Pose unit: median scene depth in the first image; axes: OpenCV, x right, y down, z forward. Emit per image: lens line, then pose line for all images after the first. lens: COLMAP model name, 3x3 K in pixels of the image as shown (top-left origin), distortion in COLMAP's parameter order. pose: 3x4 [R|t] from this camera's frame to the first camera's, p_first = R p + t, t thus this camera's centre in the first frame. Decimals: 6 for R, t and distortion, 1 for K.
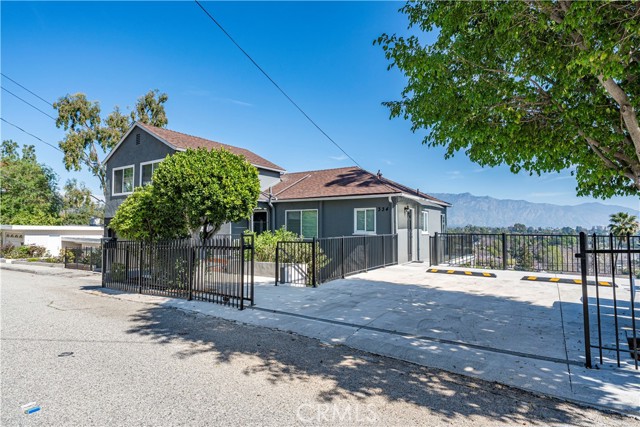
lens RADIAL K [[352.9, 0, 309.0], [0, 352.9, 213.8], [0, 0, 1]] dist [-0.002438, -0.000423]
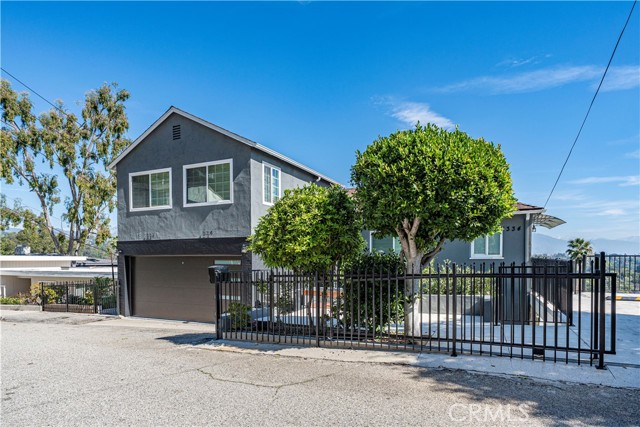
lens RADIAL K [[361.6, 0, 321.1], [0, 361.6, 269.6], [0, 0, 1]] dist [0.000903, 0.000359]
pose [[0.980197, -0.018265, 0.197181, -0.318989], [0.003283, 0.997099, 0.076044, 0.013933], [-0.197998, -0.073890, 0.977413, 0.176824]]
